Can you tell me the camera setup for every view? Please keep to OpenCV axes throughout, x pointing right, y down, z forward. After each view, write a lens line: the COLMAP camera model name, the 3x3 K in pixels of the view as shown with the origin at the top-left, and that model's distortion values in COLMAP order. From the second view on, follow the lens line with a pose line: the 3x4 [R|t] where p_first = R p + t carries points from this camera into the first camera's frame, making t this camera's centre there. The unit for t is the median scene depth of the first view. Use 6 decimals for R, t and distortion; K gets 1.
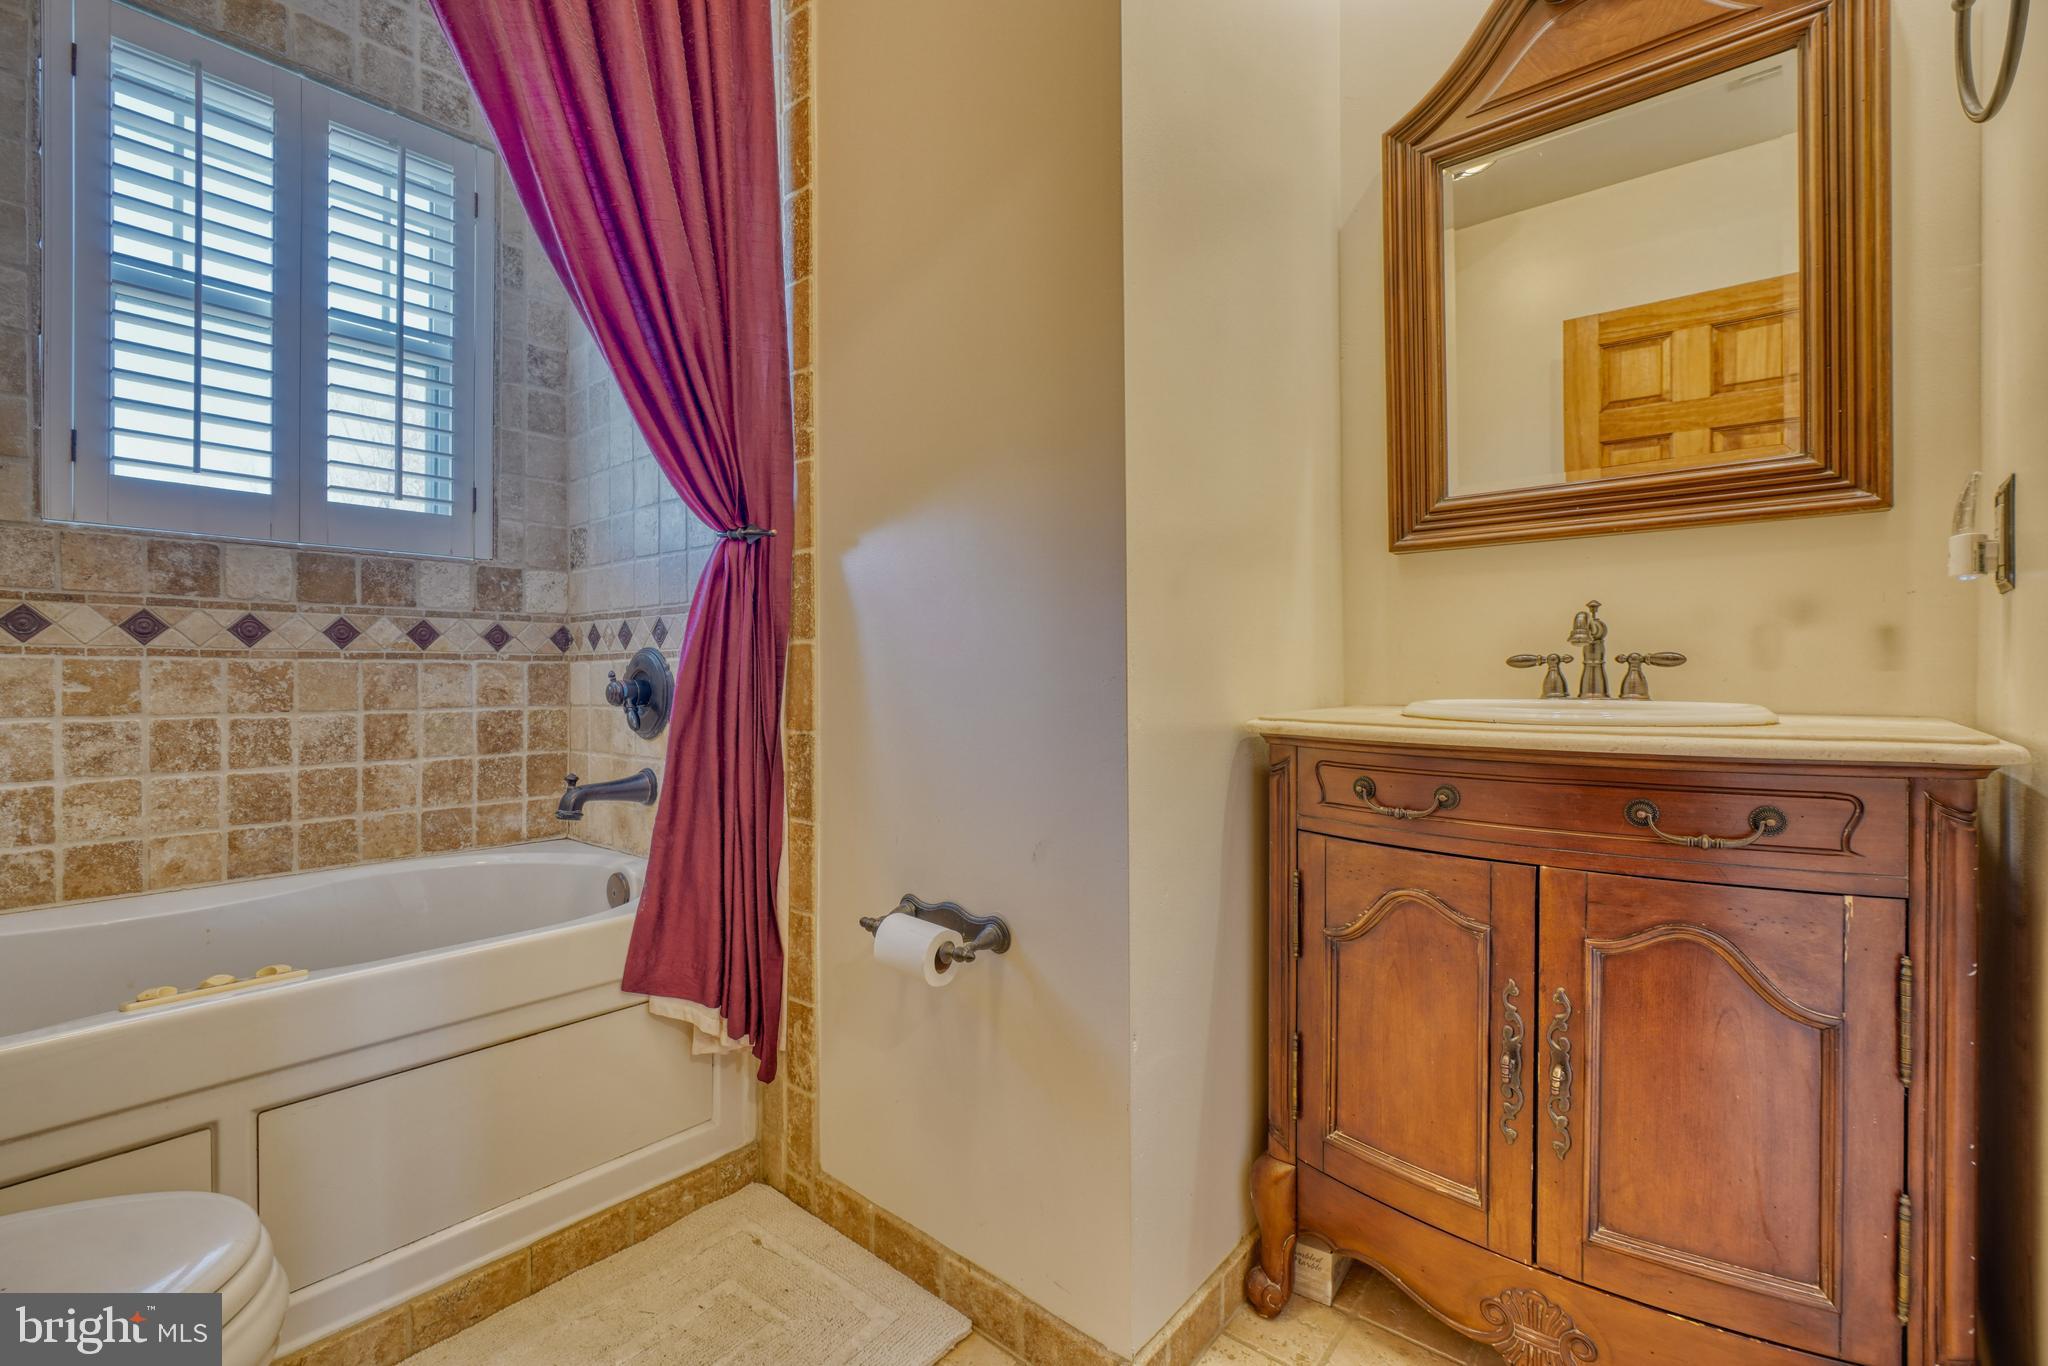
lens RADIAL K [[915.6, 0, 1005.0], [0, 915.6, 675.8], [0, 0, 1]] dist [-0.013925, 0.005523]
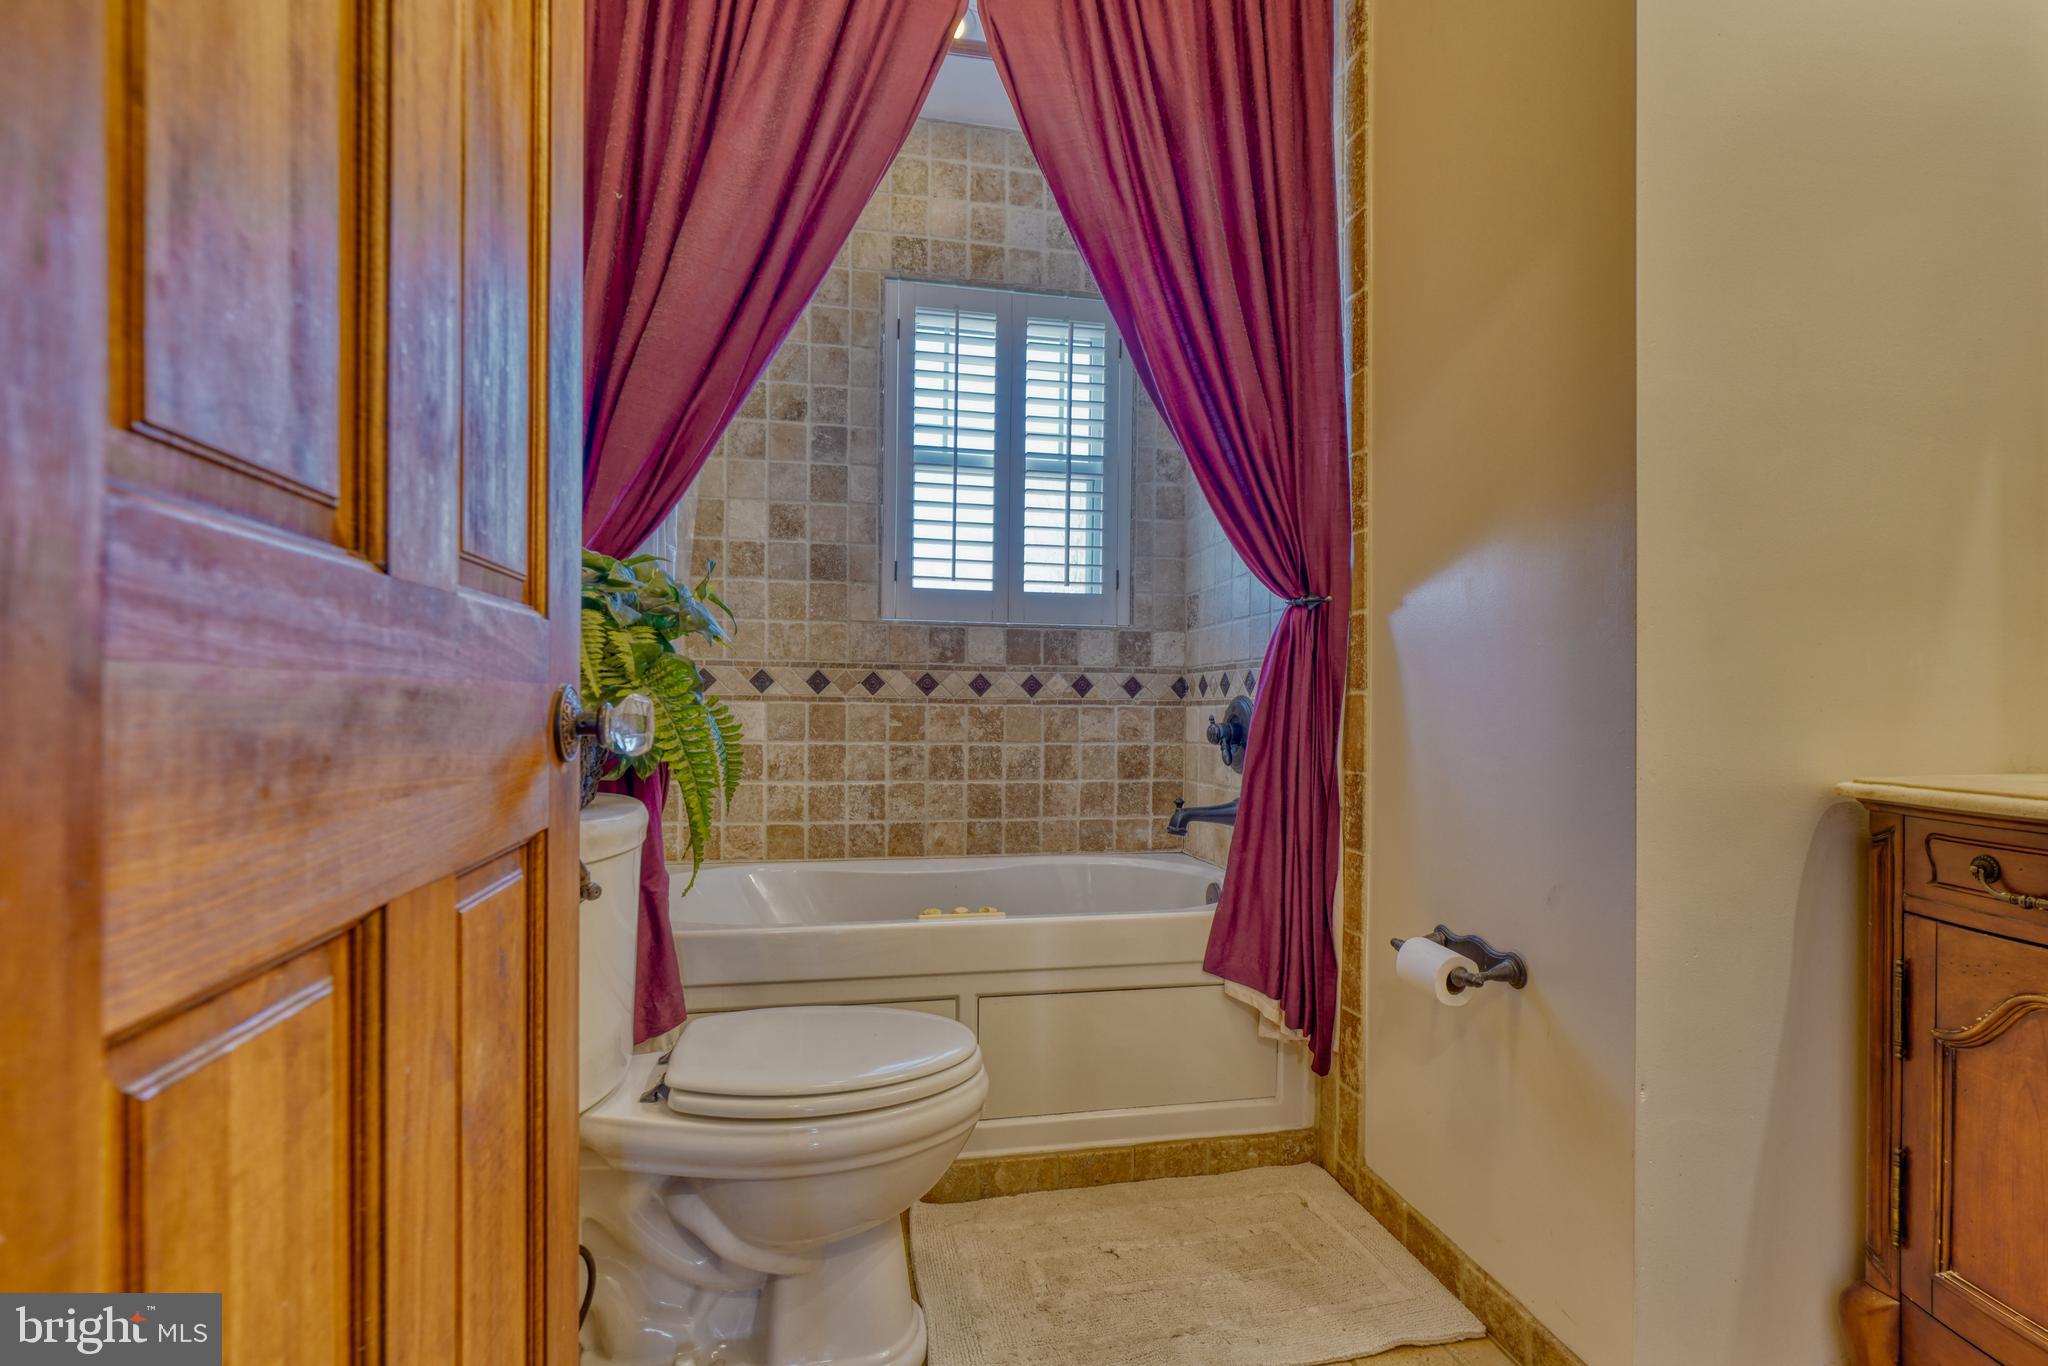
lens RADIAL K [[915.6, 0, 1005.0], [0, 915.6, 675.8], [0, 0, 1]] dist [-0.013925, 0.005523]
pose [[0.784164, -0.017050, -0.620319, 0.135956], [-0.008762, 0.999219, -0.038540, -0.010450], [0.620491, 0.035657, 0.783402, -0.153445]]
